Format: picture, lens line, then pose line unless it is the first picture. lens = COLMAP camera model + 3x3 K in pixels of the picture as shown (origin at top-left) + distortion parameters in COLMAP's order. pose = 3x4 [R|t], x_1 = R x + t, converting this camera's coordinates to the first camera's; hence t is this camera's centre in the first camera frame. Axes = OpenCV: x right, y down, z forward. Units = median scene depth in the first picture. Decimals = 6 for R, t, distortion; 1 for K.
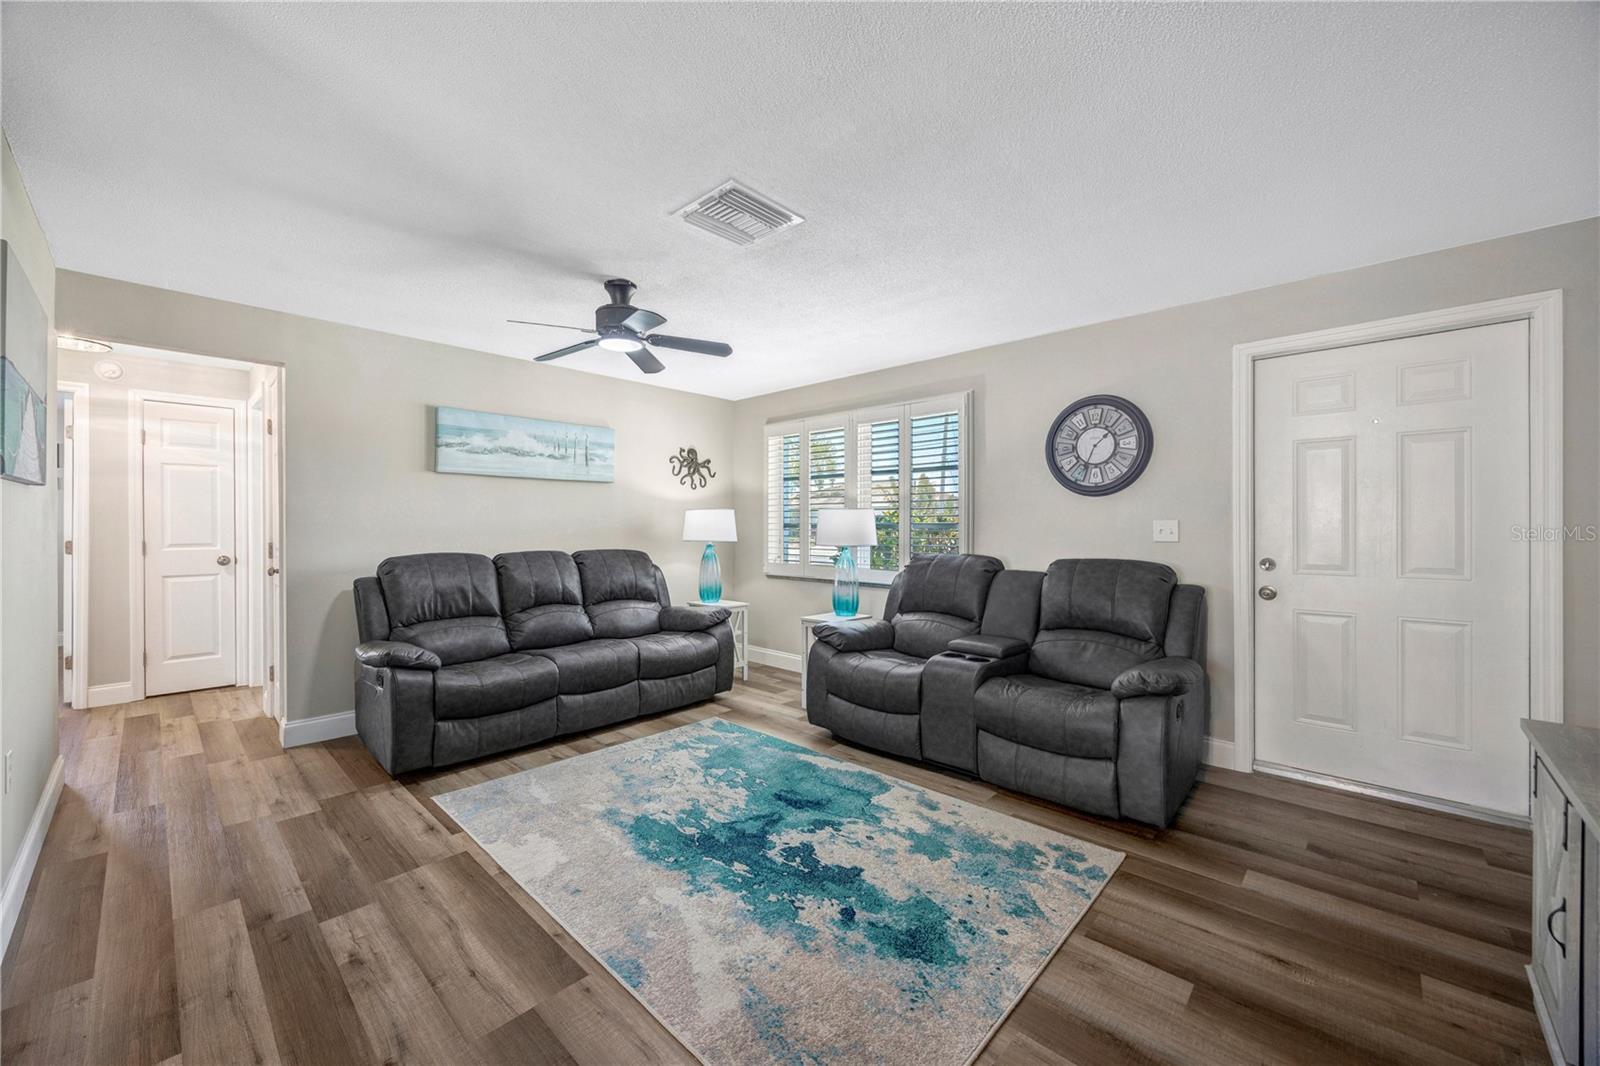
lens RADIAL K [[614.2, 0, 805.6], [0, 614.2, 519.9], [0, 0, 1]] dist [-0.001252, 0.000217]
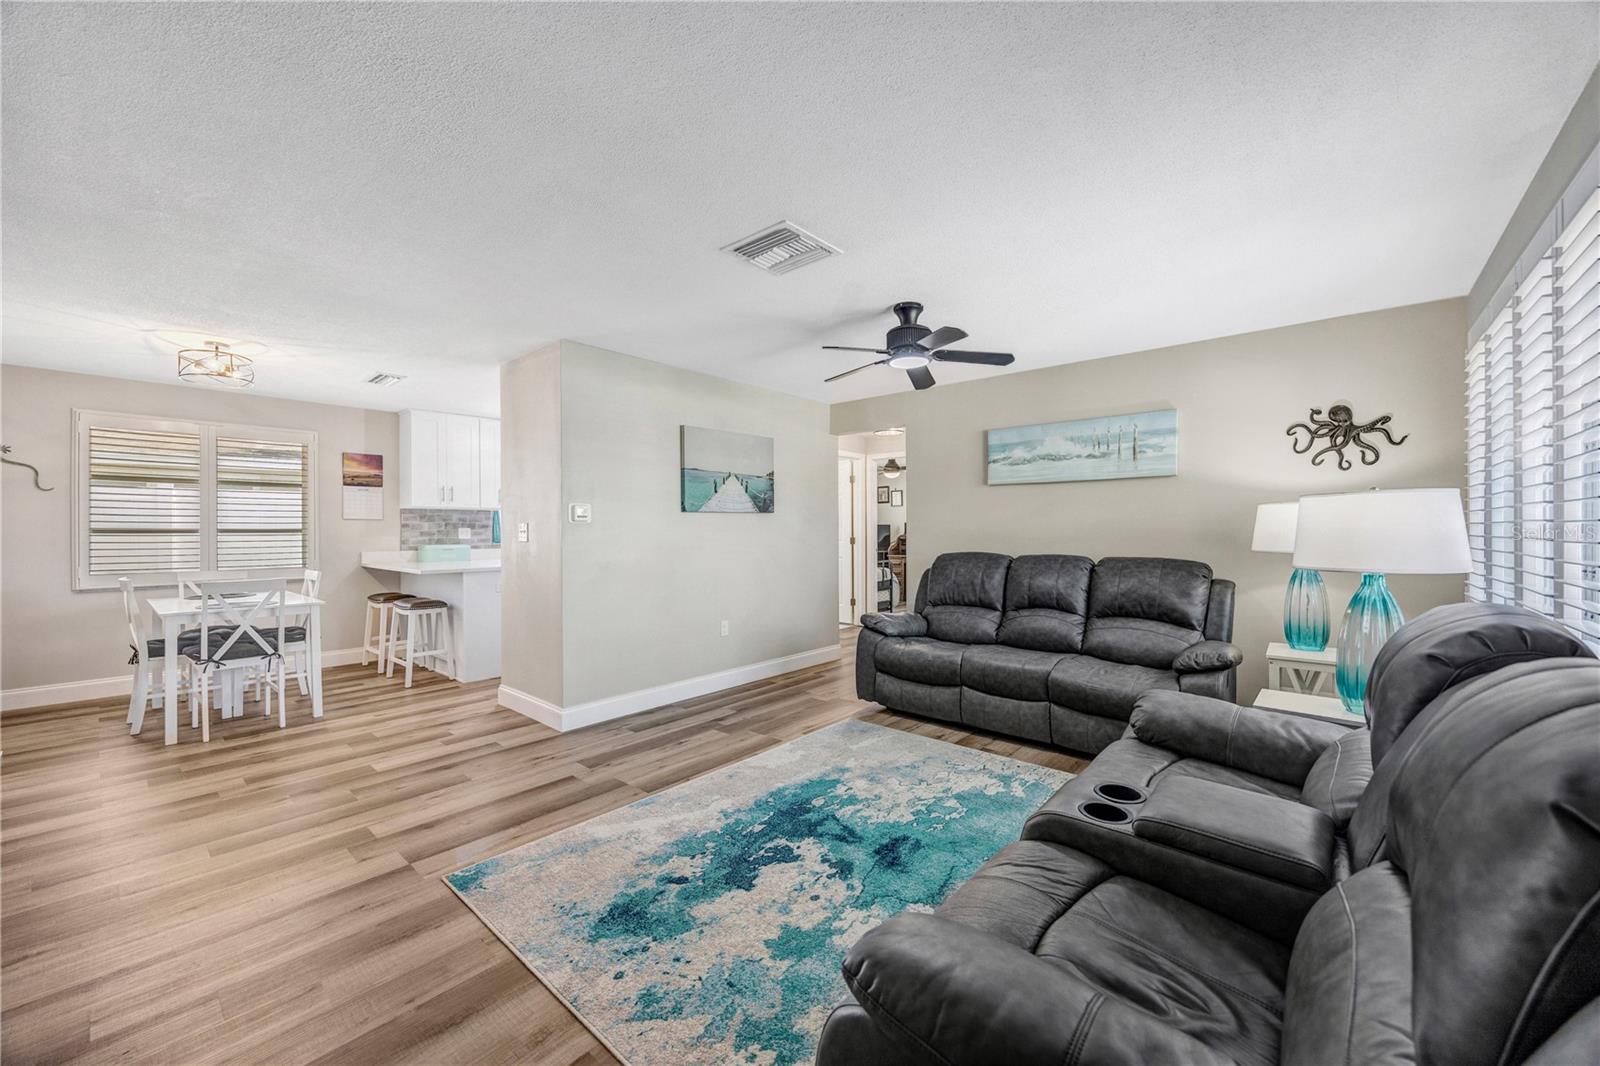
lens RADIAL K [[614.2, 0, 795.6], [0, 614.2, 525.0], [0, 0, 1]] dist [-0.001252, 0.000217]
pose [[0.026424, -0.008858, -0.999612, 0.811012], [0.013198, 0.999877, -0.008512, 0.007635], [0.999564, -0.012968, 0.026538, 0.810831]]
